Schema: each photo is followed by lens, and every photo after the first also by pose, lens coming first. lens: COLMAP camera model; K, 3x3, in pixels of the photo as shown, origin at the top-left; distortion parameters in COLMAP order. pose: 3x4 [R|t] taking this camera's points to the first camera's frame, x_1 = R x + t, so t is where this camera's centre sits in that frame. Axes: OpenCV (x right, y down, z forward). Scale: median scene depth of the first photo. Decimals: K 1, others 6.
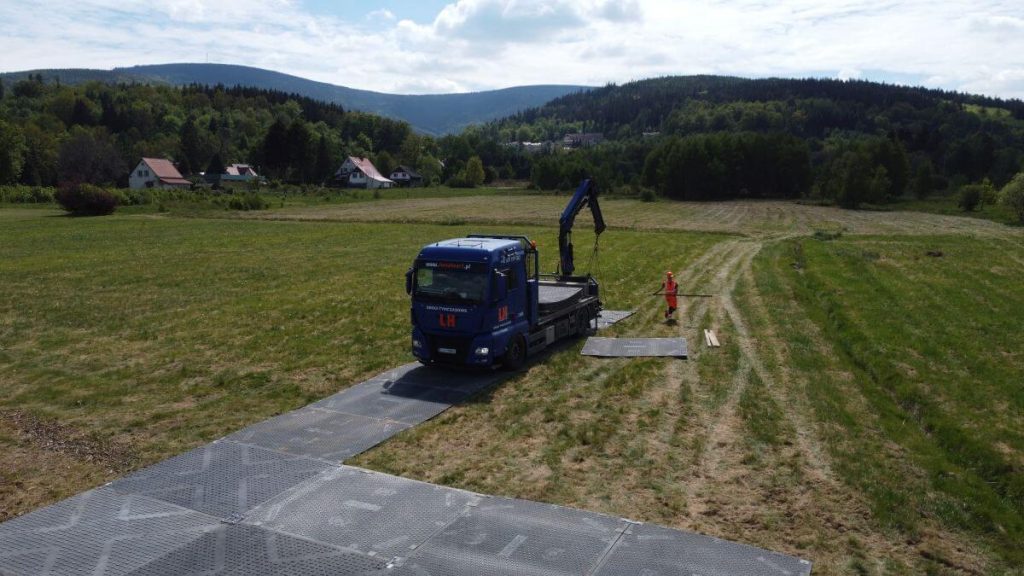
lens RADIAL K [[779.6, 0, 511.2], [0, 779.6, 287.5], [0, 0, 1]] dist [-0.026034, -0.000350]
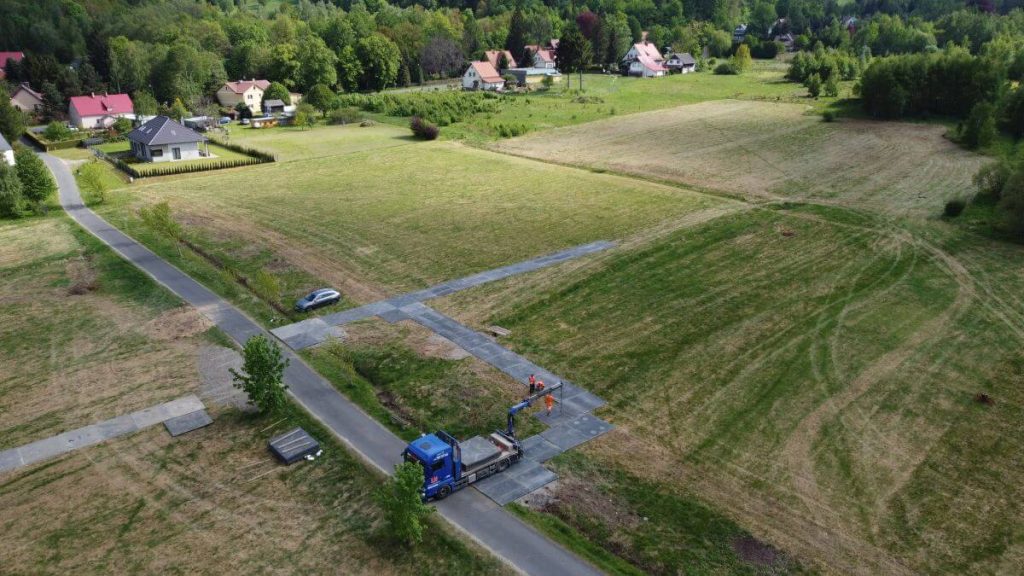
lens RADIAL K [[779.6, 0, 513.2], [0, 779.6, 287.7], [0, 0, 1]] dist [-0.026034, -0.000350]
pose [[0.906349, 0.132135, -0.401338, 0.211371], [-0.041120, 0.972919, 0.227459, -0.094927], [0.420525, -0.189654, 0.887238, -0.297365]]
